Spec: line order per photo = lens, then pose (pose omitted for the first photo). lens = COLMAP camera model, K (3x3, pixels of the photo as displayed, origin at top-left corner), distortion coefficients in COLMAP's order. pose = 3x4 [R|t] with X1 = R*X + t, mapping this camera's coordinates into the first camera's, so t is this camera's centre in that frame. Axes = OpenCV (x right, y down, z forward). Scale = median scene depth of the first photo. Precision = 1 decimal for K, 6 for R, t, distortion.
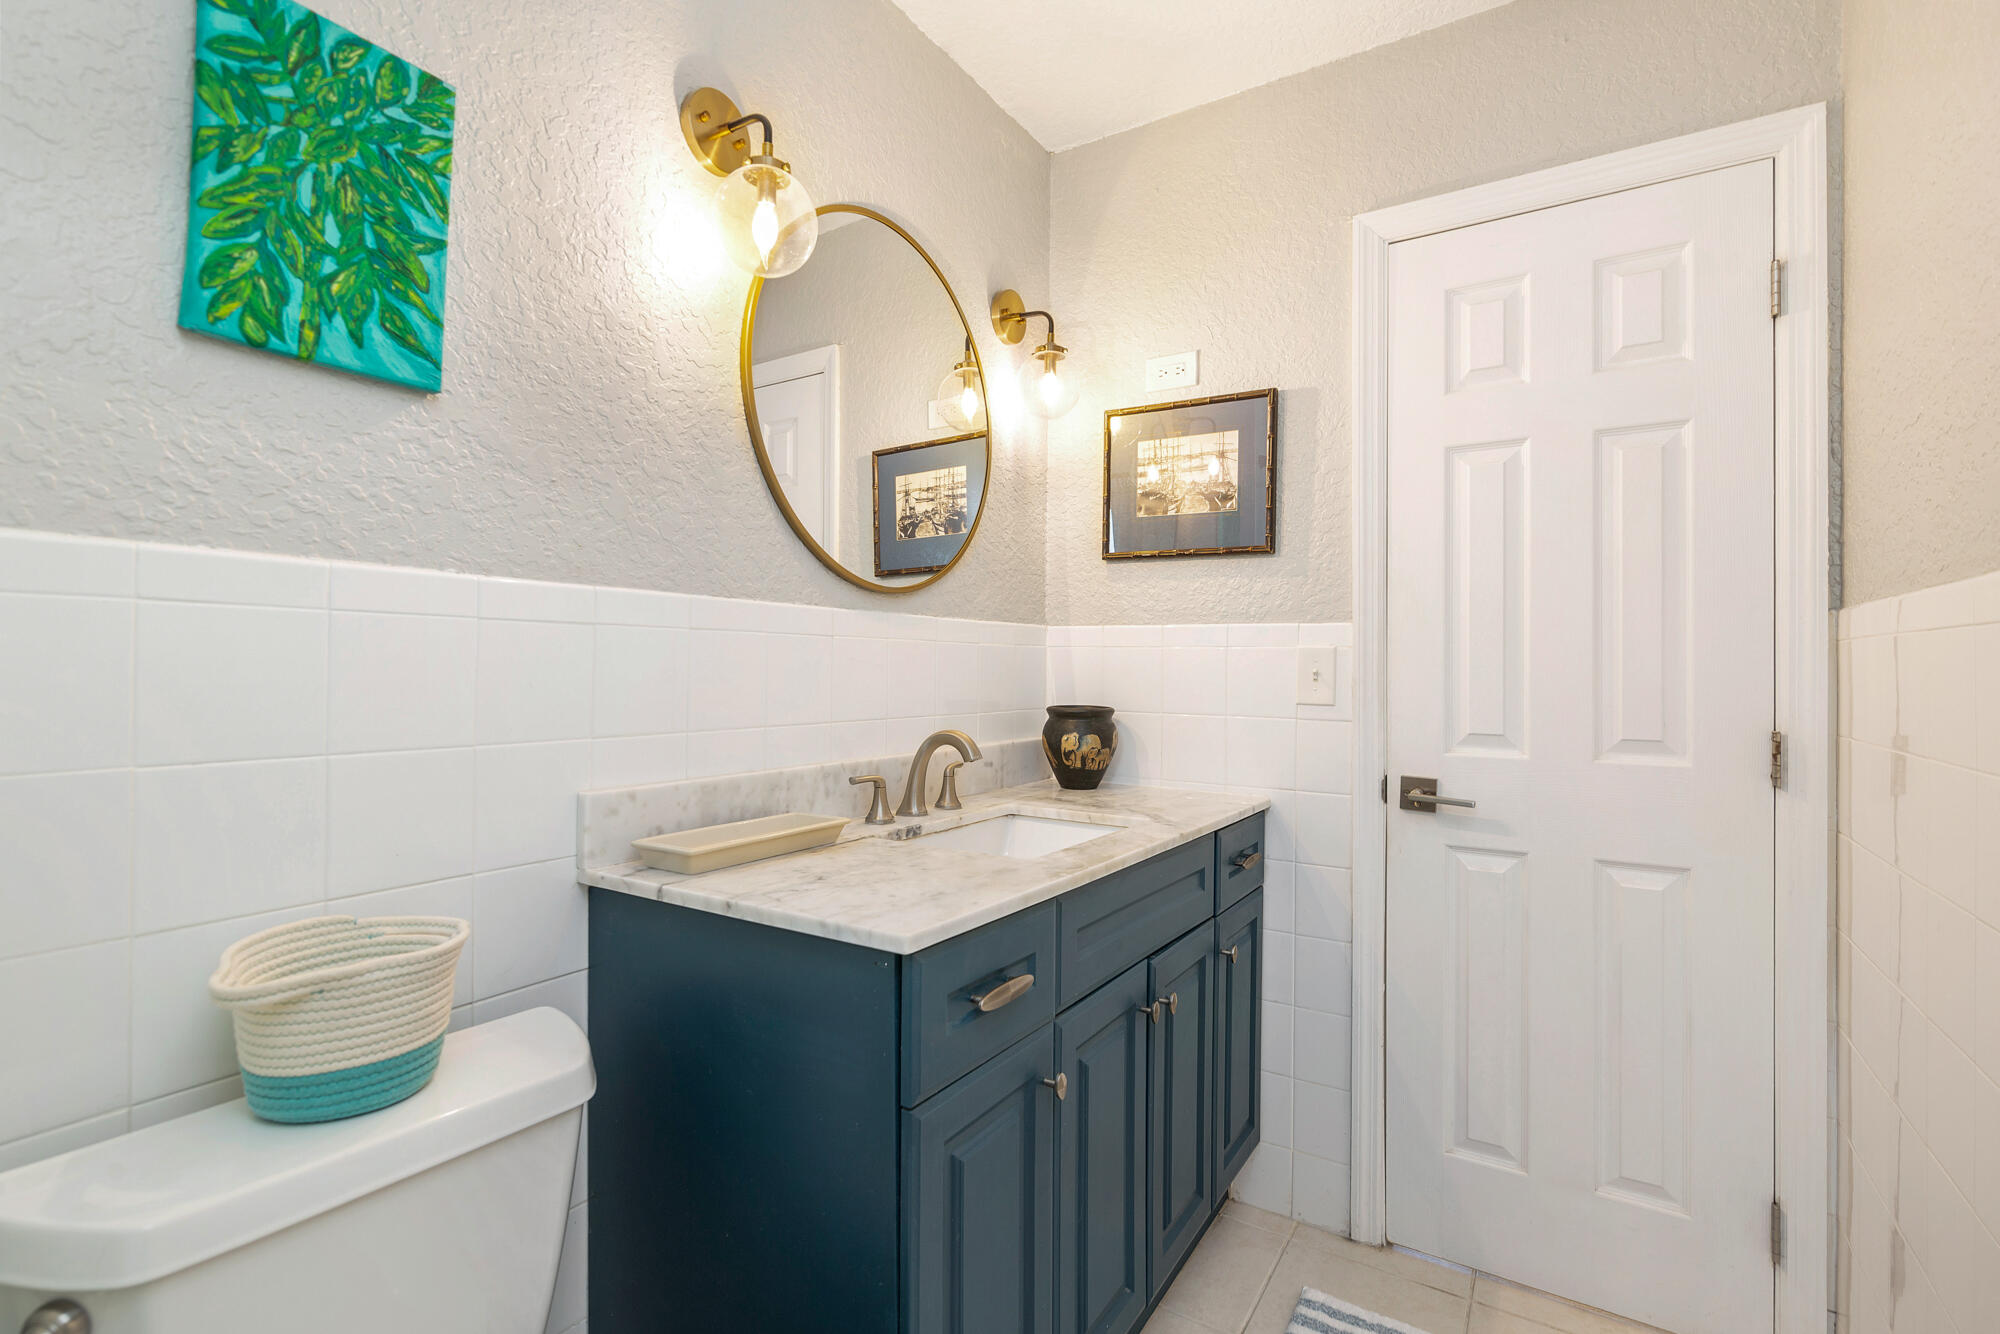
lens RADIAL K [[932.1, 0, 959.3], [0, 932.1, 677.1], [0, 0, 1]] dist [0.000173, -0.000210]
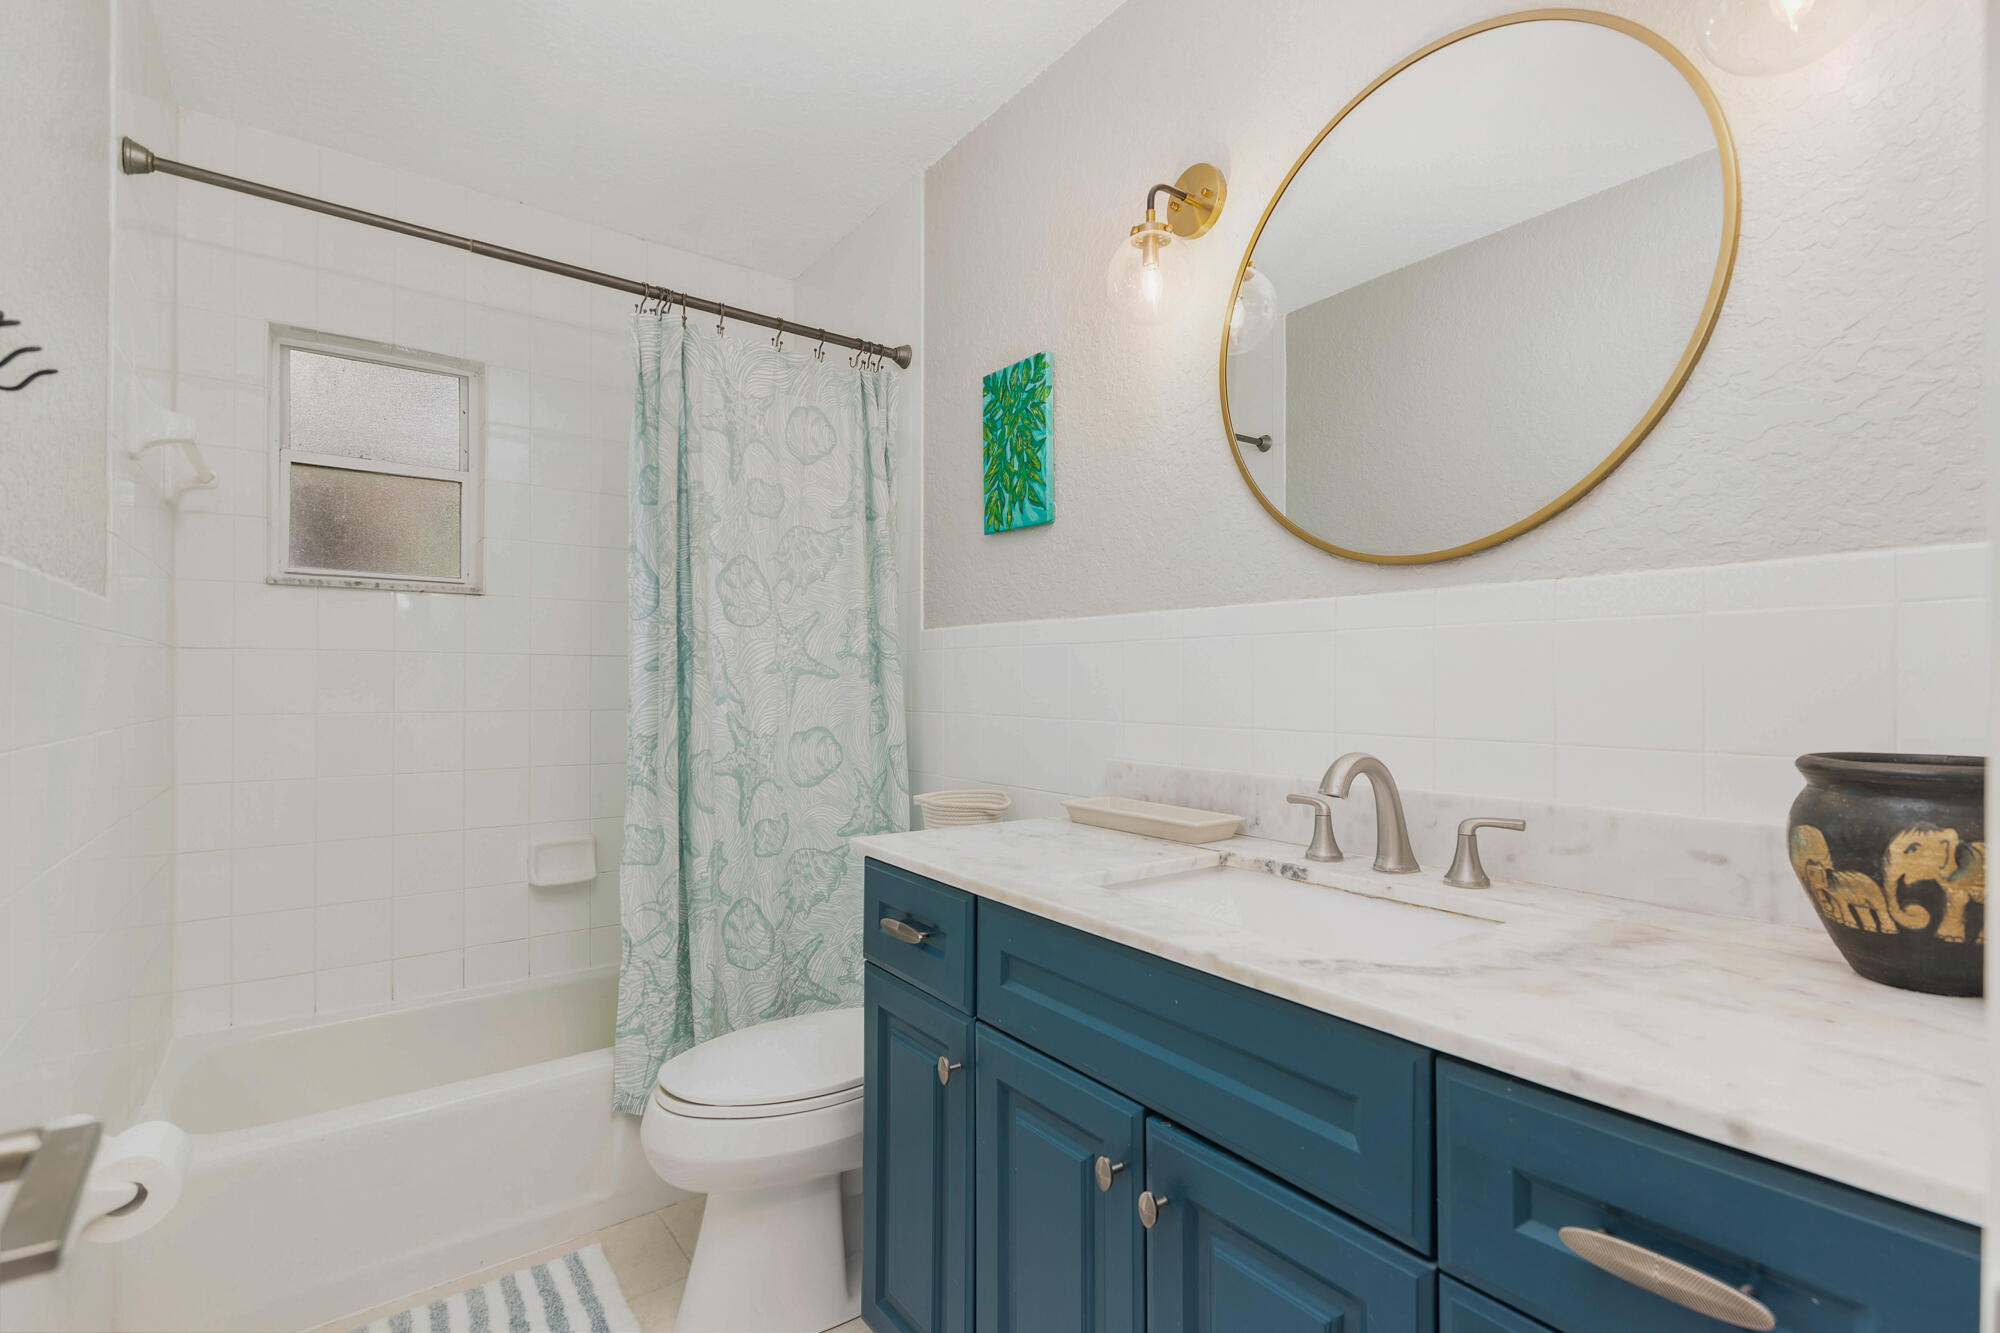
lens RADIAL K [[932.1, 0, 959.3], [0, 932.1, 676.6], [0, 0, 1]] dist [0.000173, -0.000210]
pose [[-0.378325, -0.004040, -0.925664, 1.224788], [-0.003077, 0.999990, -0.003106, 0.001938], [0.925668, 0.001673, -0.378334, 1.584356]]
